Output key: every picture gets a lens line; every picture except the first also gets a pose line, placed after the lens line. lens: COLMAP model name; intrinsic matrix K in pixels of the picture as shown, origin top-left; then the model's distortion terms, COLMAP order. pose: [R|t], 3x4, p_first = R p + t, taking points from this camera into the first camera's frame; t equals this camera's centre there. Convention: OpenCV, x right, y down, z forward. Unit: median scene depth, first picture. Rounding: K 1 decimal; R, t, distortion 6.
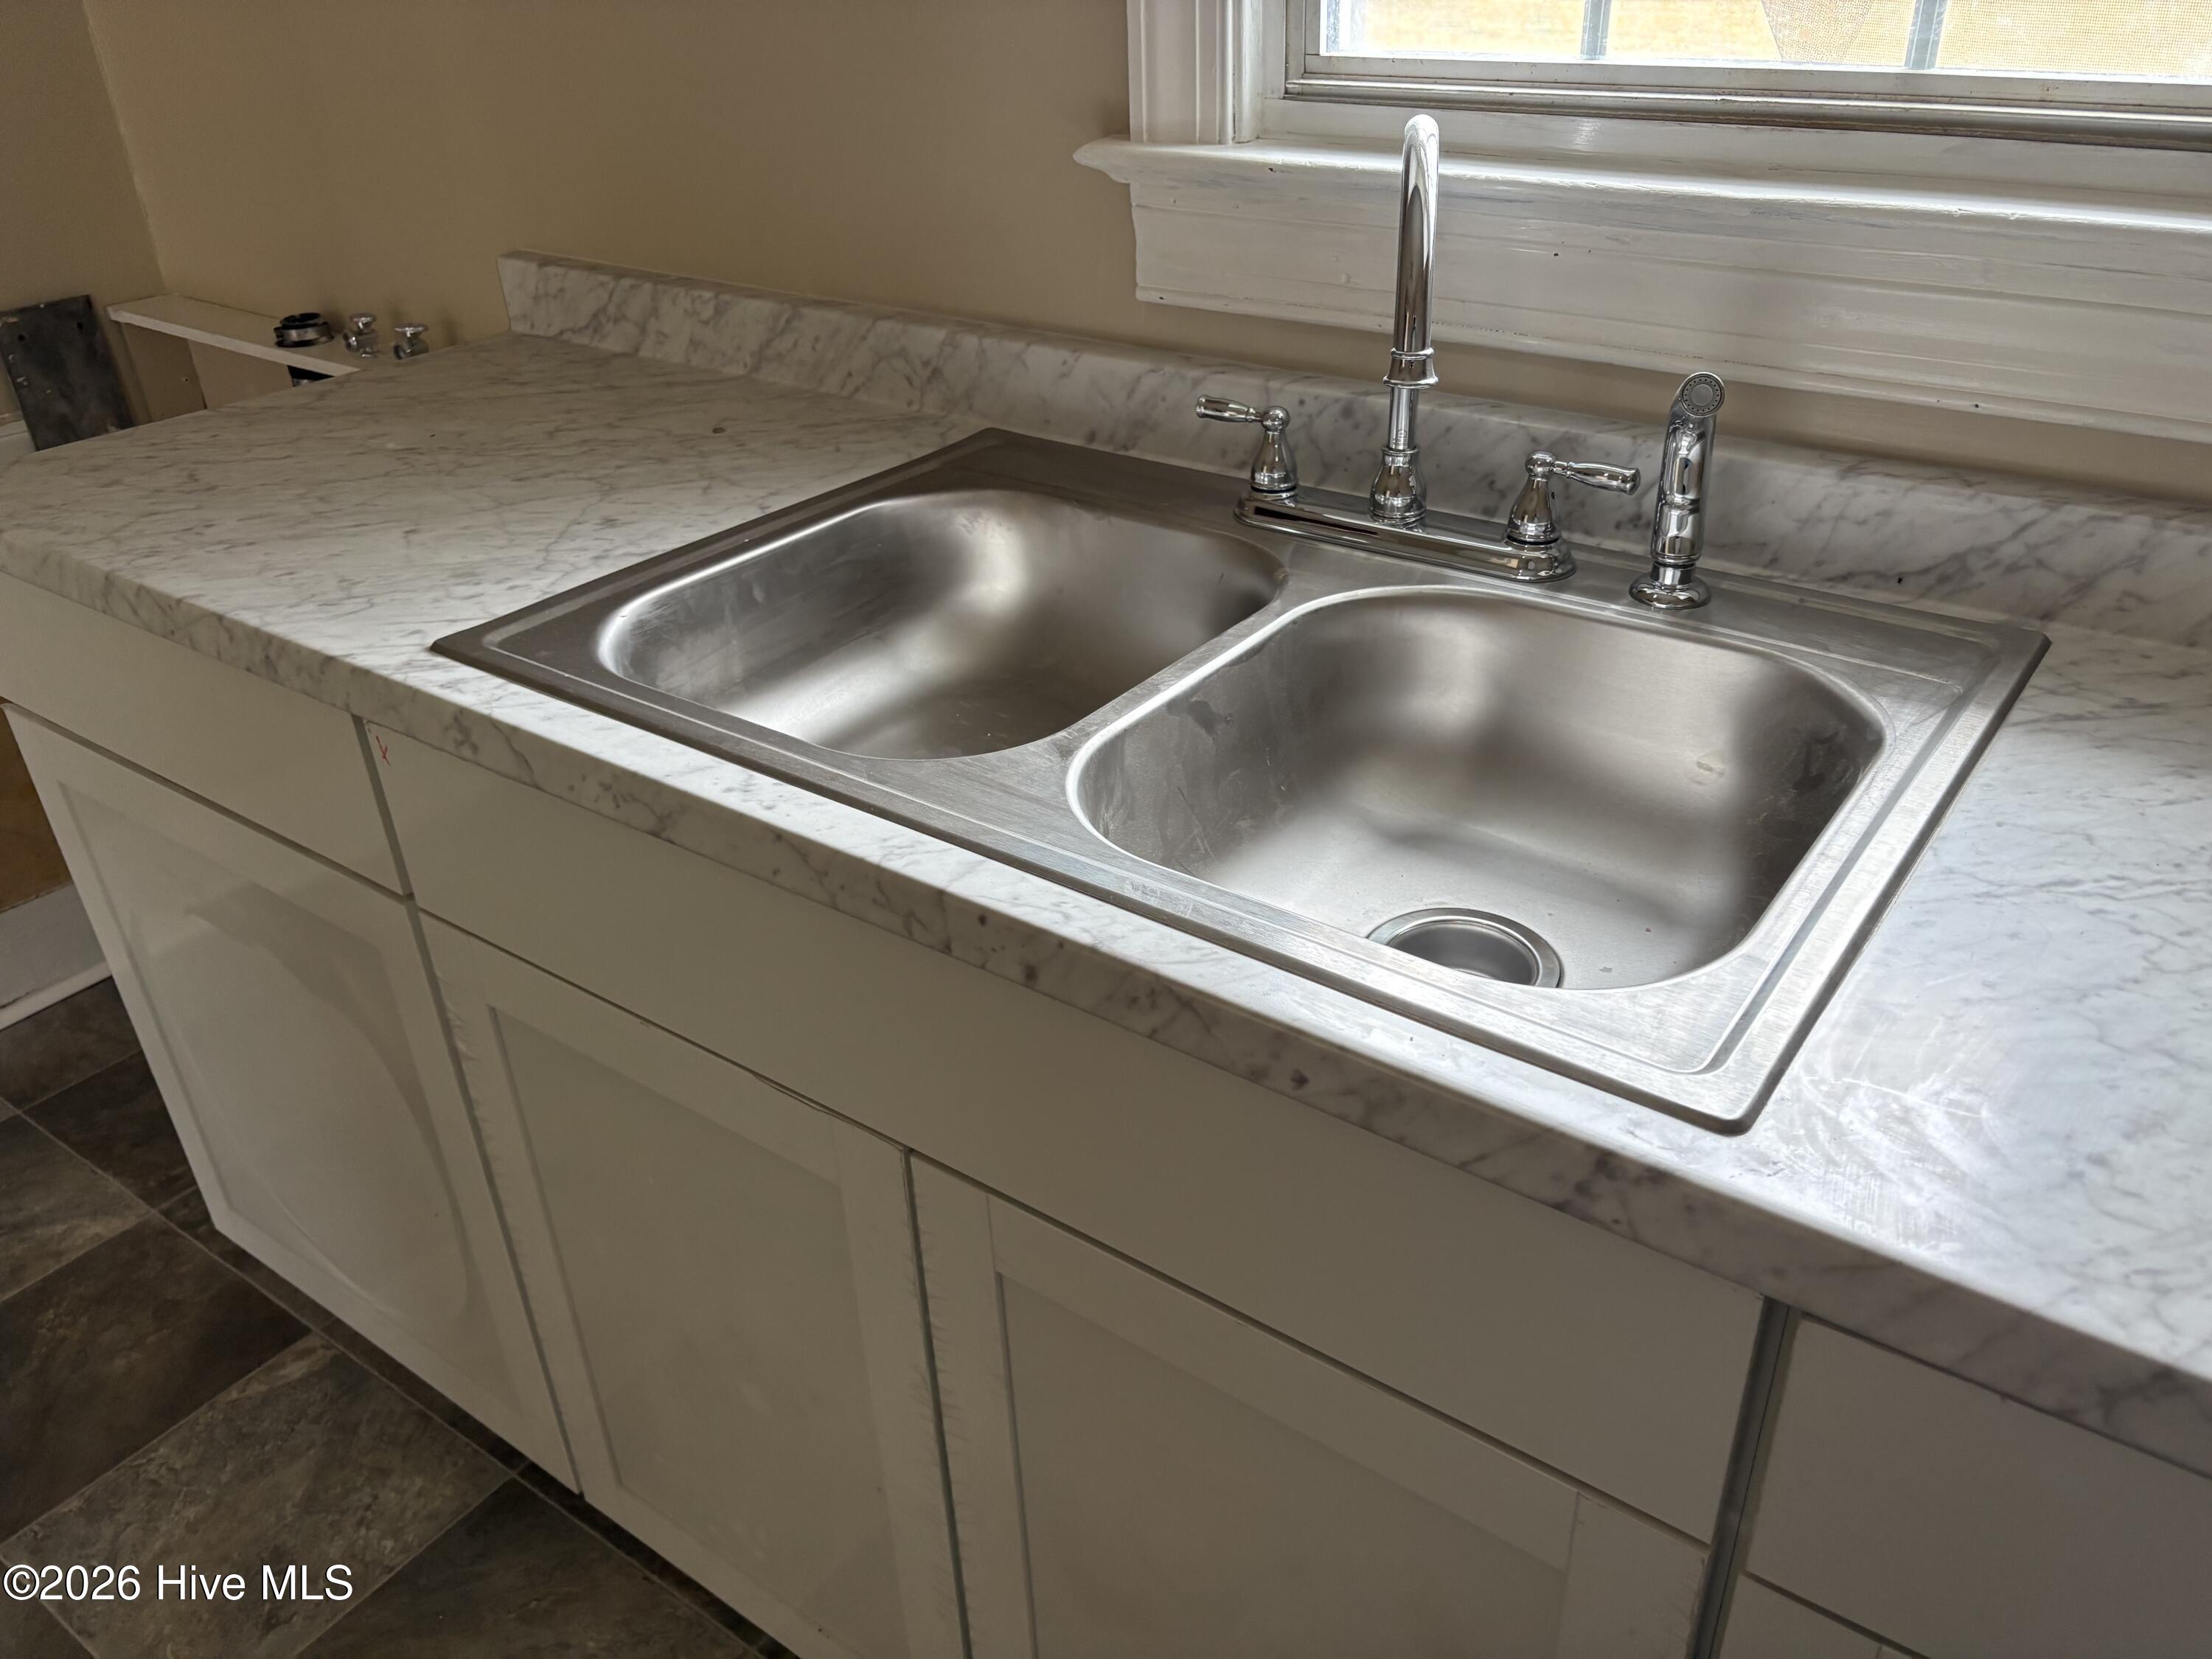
lens RADIAL K [[1698.5, 0, 1109.9], [0, 1698.5, 867.7], [0, 0, 1]] dist [0.002343, 0.003215]
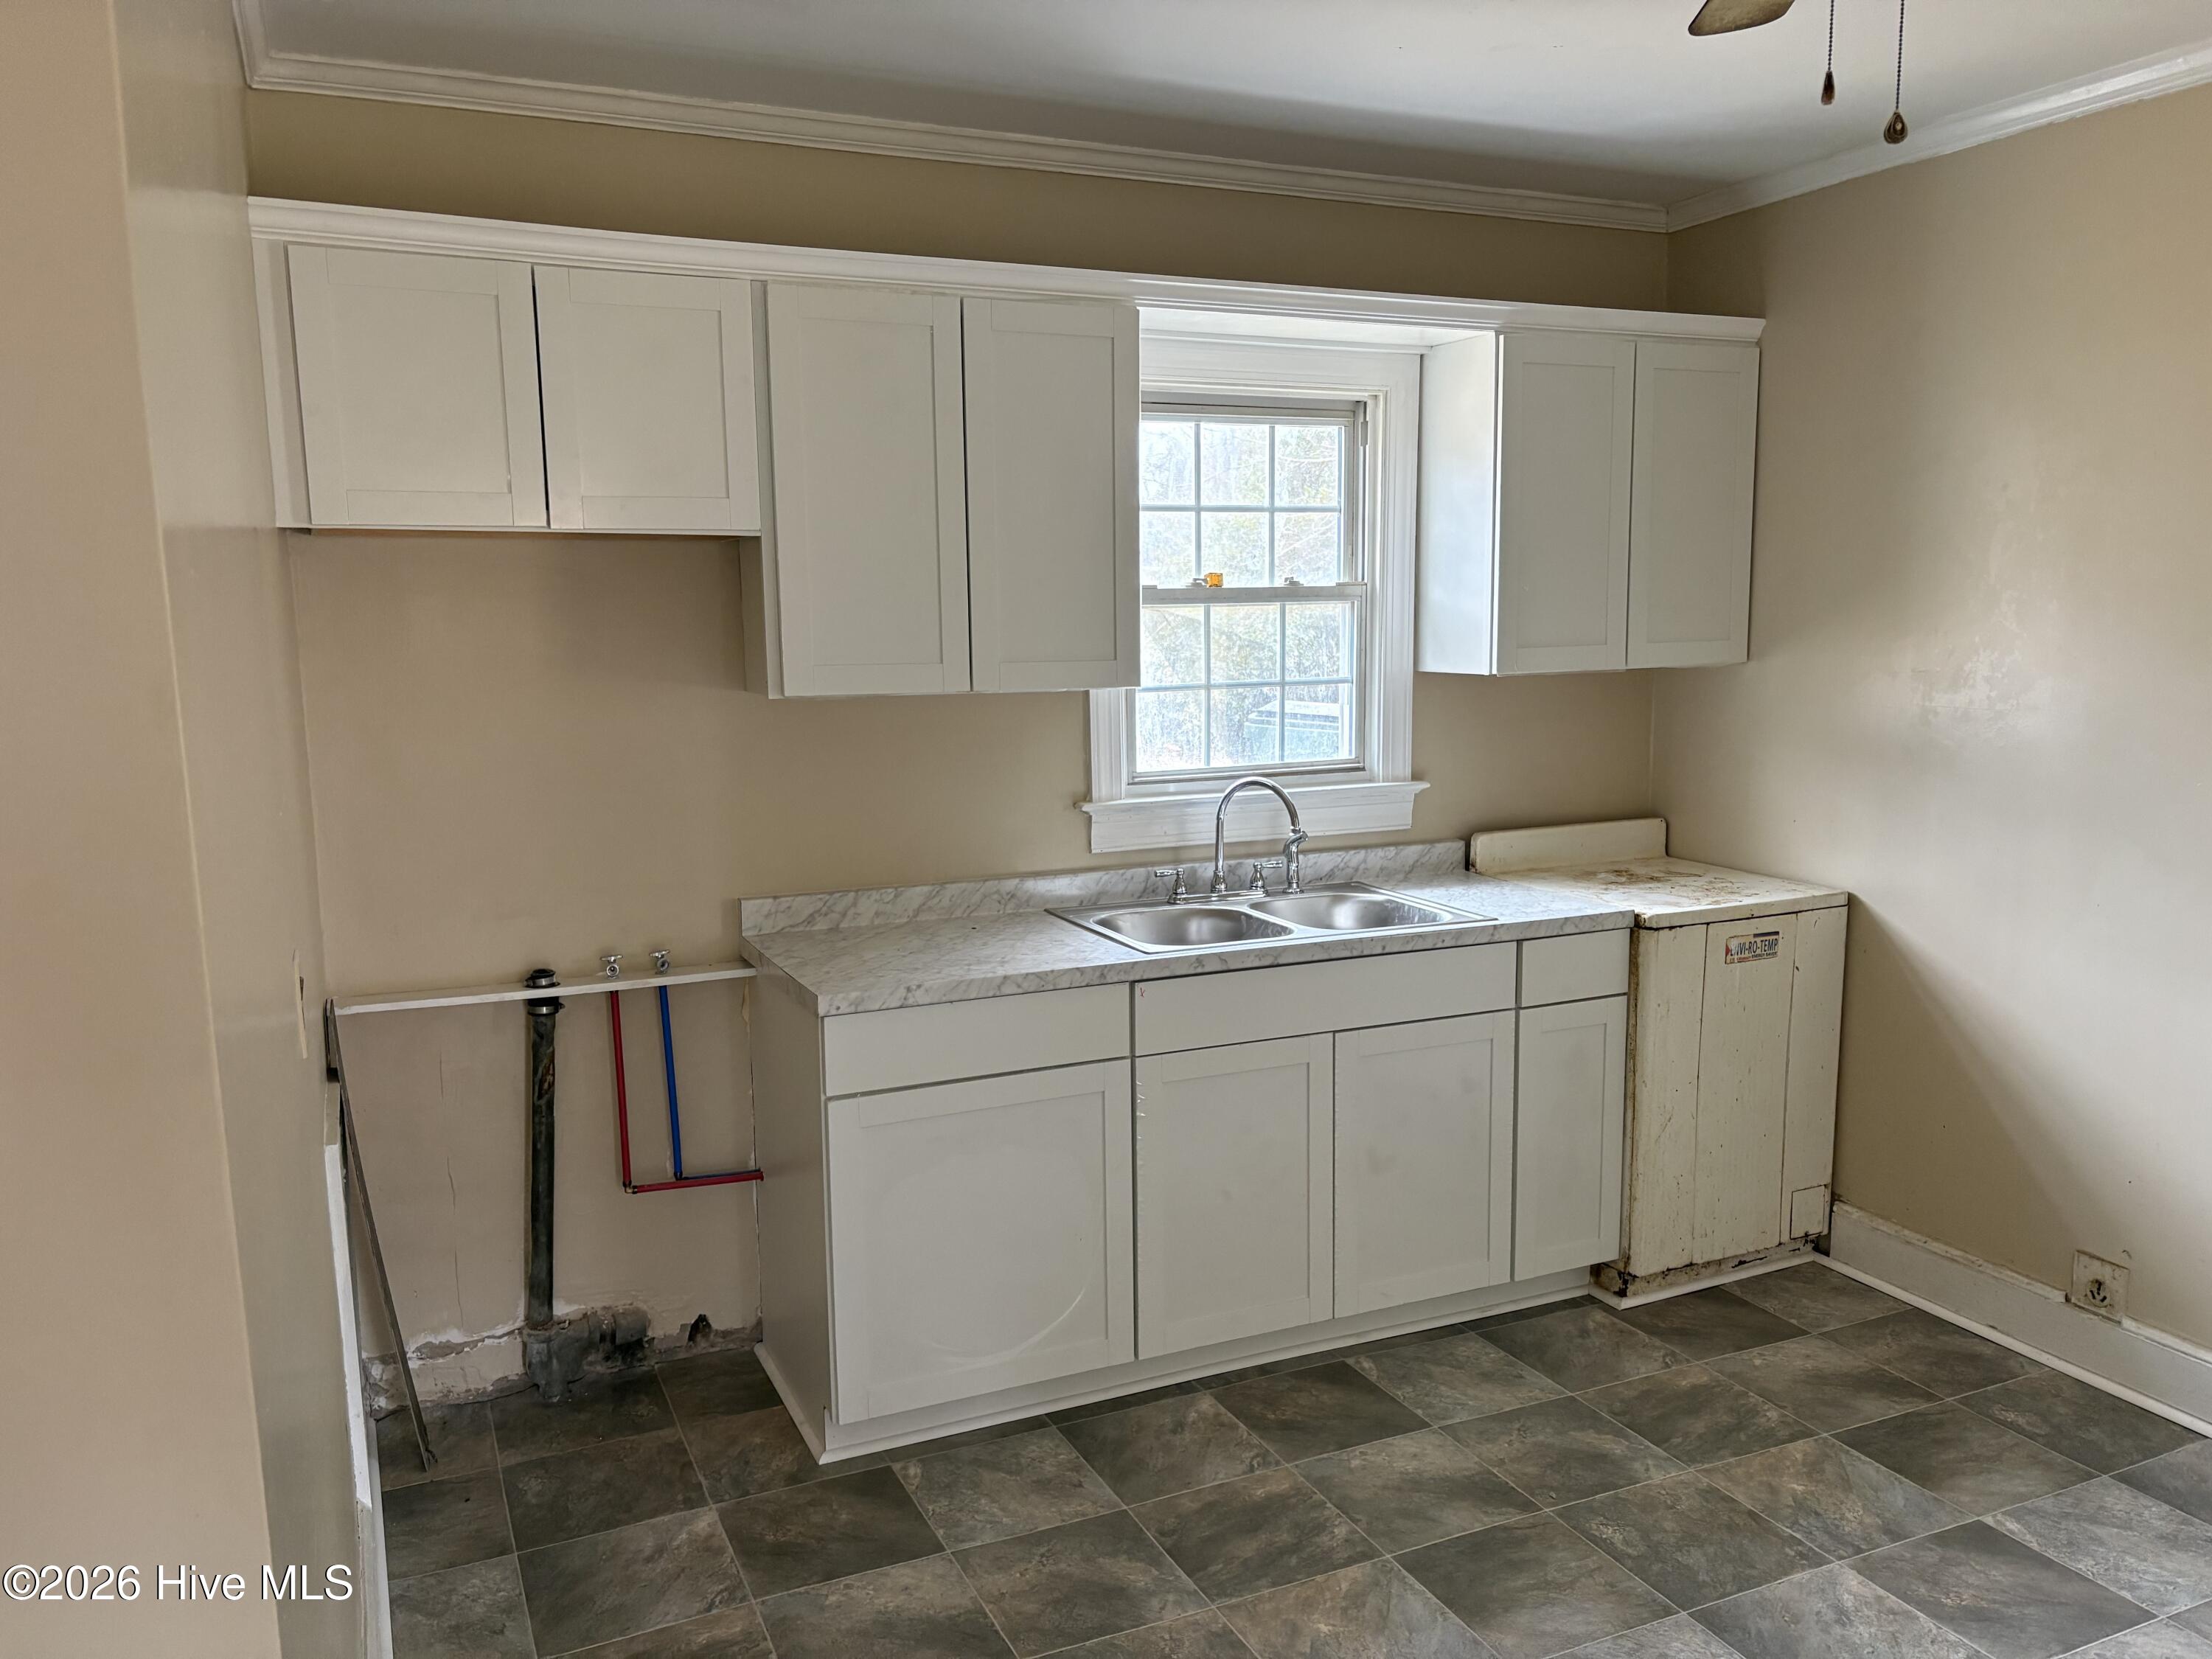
lens RADIAL K [[1698.5, 0, 1109.9], [0, 1698.5, 867.7], [0, 0, 1]] dist [0.002343, 0.003215]
pose [[0.491178, -0.117085, 0.863154, -2.164981], [0.442303, 0.887196, -0.131346, 0.069400], [-0.750408, 0.446290, 0.487558, -0.365502]]
